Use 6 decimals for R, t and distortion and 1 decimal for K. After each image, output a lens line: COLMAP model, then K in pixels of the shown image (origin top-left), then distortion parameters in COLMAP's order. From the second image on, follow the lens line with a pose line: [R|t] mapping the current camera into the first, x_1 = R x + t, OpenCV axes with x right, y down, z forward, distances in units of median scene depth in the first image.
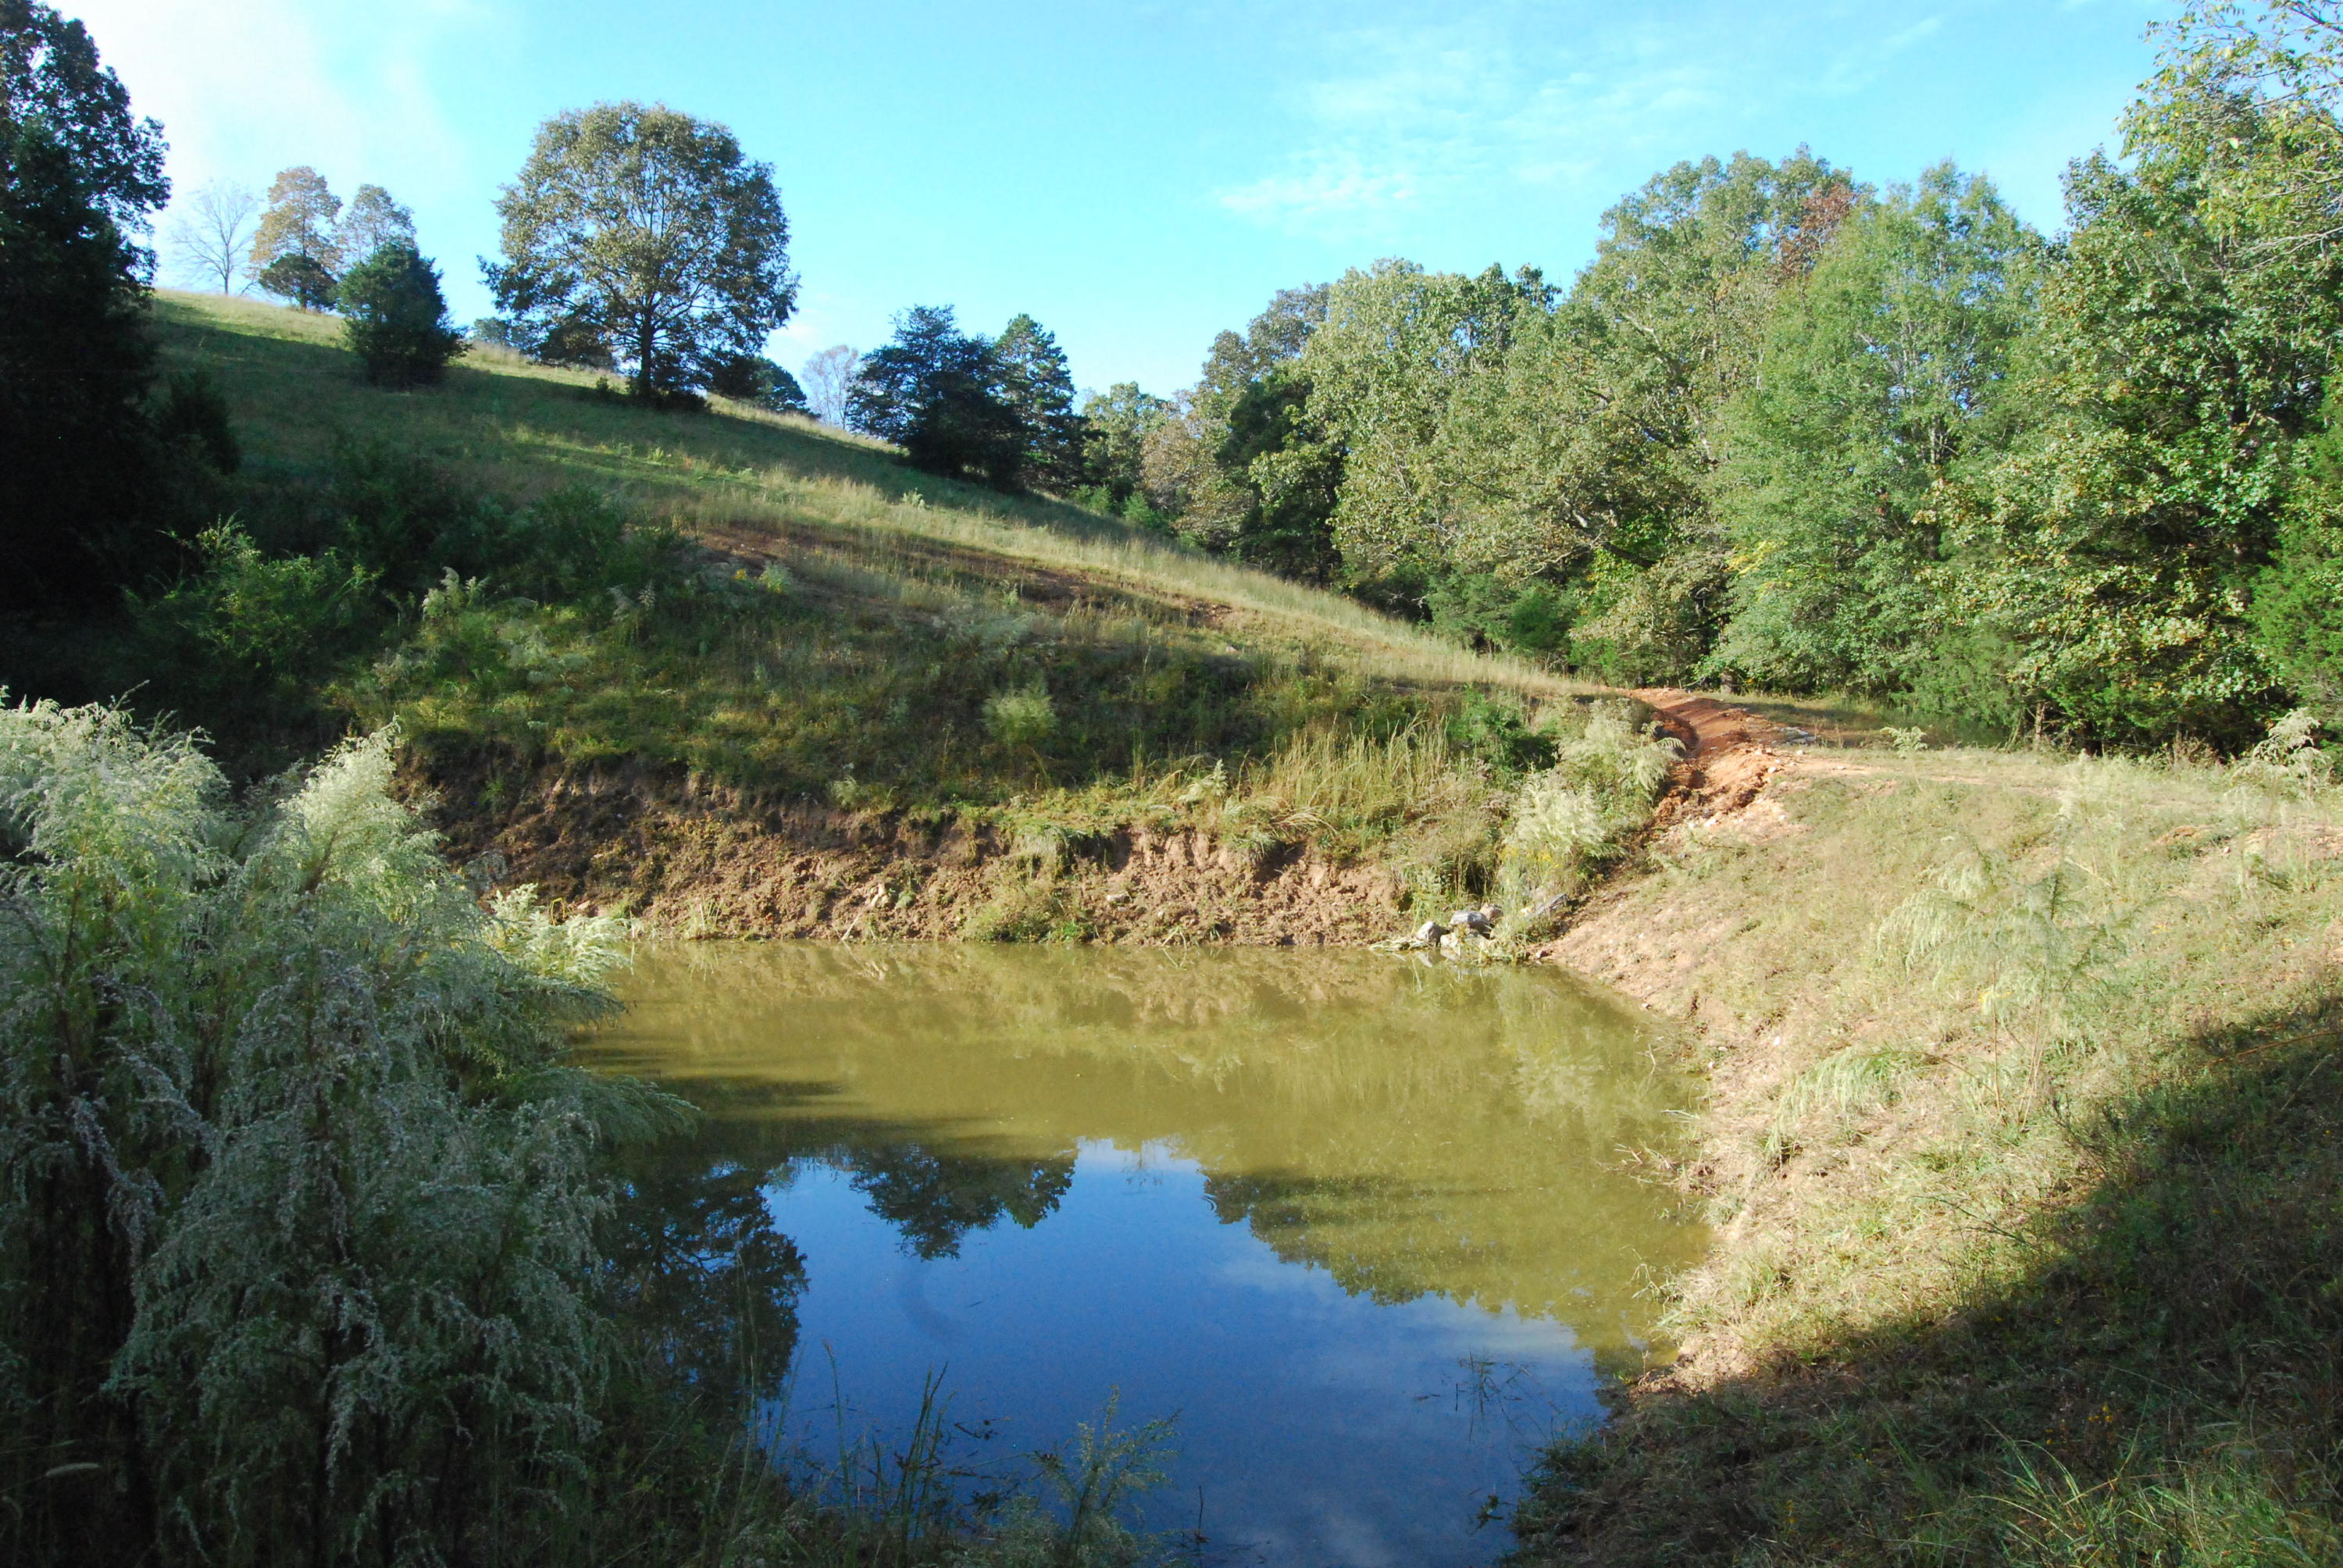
lens RADIAL K [[1844.0, 0, 1171.5], [0, 1844.0, 784.0], [0, 0, 1]] dist [-0.094625, 0.035602]
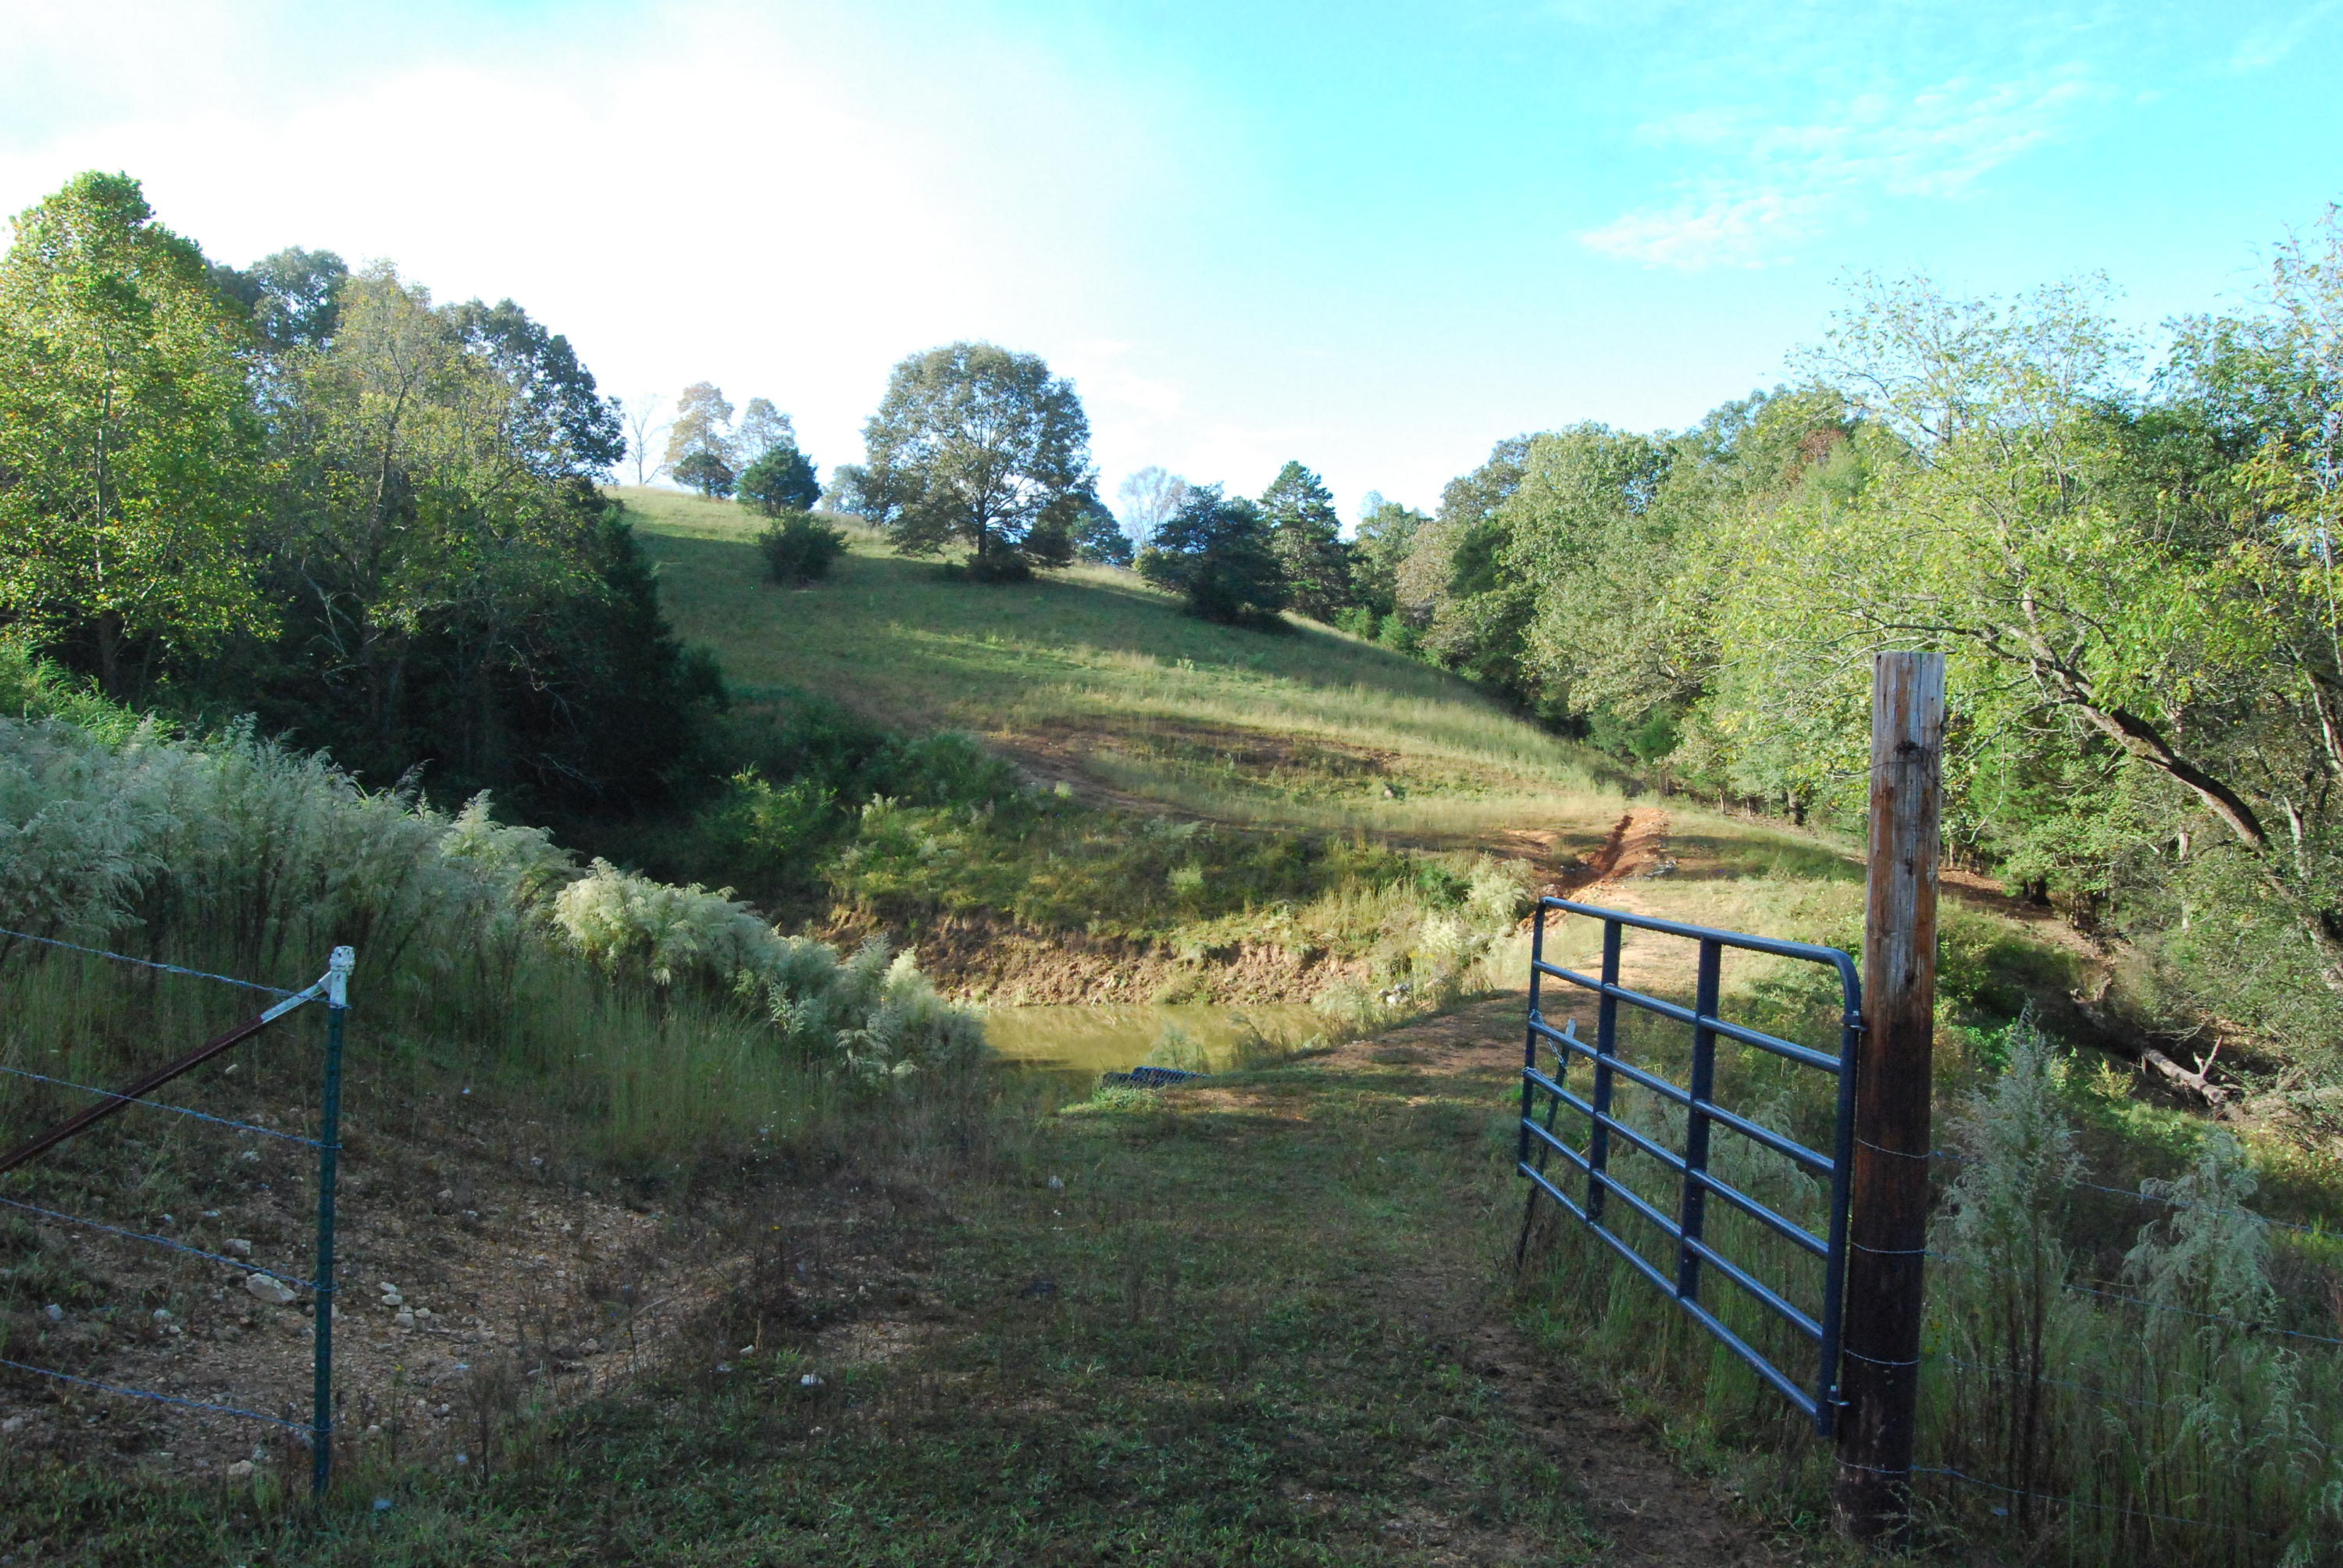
lens RADIAL K [[1844.0, 0, 1171.5], [0, 1844.0, 784.0], [0, 0, 1]] dist [-0.094625, 0.035602]
pose [[0.982276, -0.042055, -0.182662, 0.085501], [0.036797, 0.998808, -0.032079, -0.026476], [0.183794, 0.024789, 0.982652, -0.289196]]
